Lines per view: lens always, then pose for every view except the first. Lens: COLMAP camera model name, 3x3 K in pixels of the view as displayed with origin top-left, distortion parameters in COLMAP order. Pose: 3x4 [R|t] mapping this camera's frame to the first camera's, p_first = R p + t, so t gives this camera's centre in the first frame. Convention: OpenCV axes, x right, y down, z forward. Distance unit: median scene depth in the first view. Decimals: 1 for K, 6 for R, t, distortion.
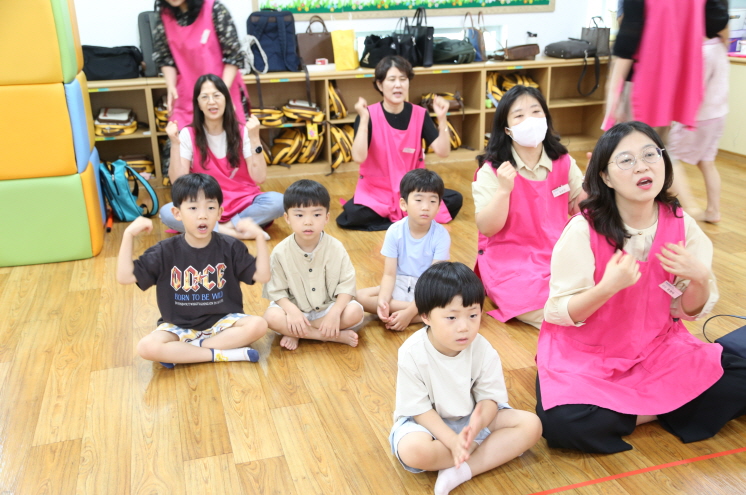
lens RADIAL K [[736.1, 0, 376.0], [0, 736.1, 276.6], [0, 0, 1]] dist [0.003552, -0.006705]
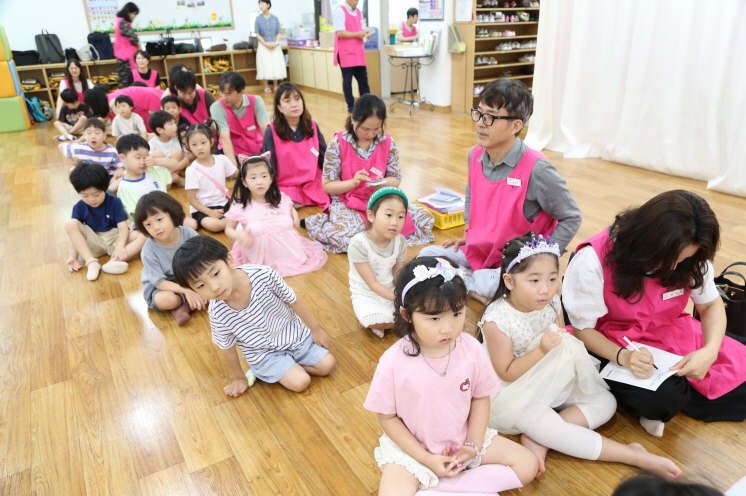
lens RADIAL K [[540.4, 0, 366.1], [0, 540.4, 256.6], [0, 0, 1]] dist [-0.103455, 0.074888]
pose [[0.973204, -0.099474, 0.207314, 0.255145], [0.086256, 0.993677, 0.071870, 0.277883], [-0.213153, -0.052062, 0.975631, -0.781638]]
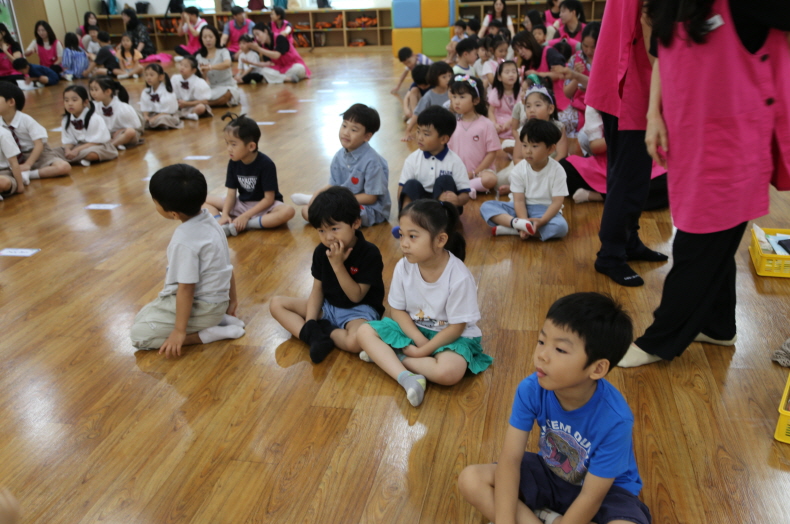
lens RADIAL K [[729.0, 0, 396.6], [0, 729.0, 277.0], [0, 0, 1]] dist [-0.009658, 0.067373]
pose [[0.878285, 0.170171, -0.446829, 0.664268], [-0.146302, 0.985346, 0.087689, 0.457651], [0.455204, -0.011644, 0.890311, -1.293400]]
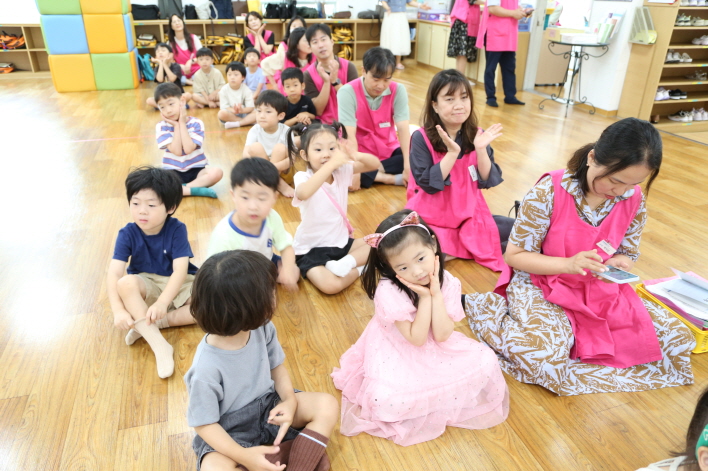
lens RADIAL K [[512.9, 0, 347.5], [0, 512.9, 243.6], [0, 0, 1]] dist [-0.103455, 0.074888]
pose [[0.999129, 0.037427, 0.018431, 0.225116], [-0.039194, 0.993447, 0.107363, 0.197813], [-0.014292, -0.107992, 0.994049, -0.520119]]
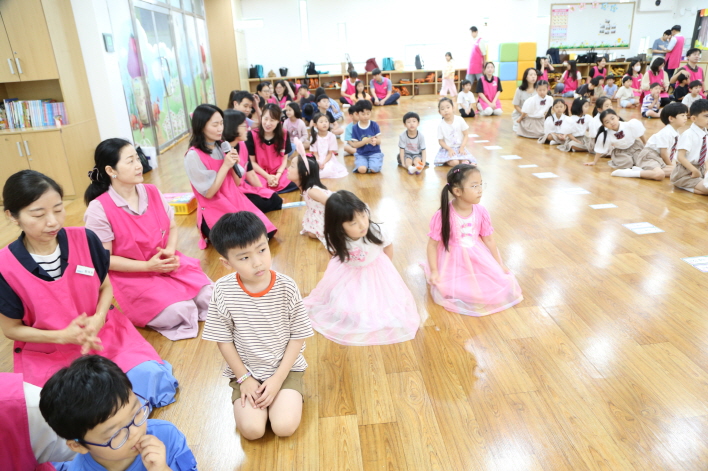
lens RADIAL K [[487.7, 0, 362.5], [0, 487.7, 234.3], [0, 0, 1]] dist [-0.114257, 0.067073]
pose [[0.976423, 0.053899, -0.209029, -0.536470], [-0.050983, 0.998513, 0.019314, 0.598038], [0.209759, -0.008202, 0.977719, -1.597821]]
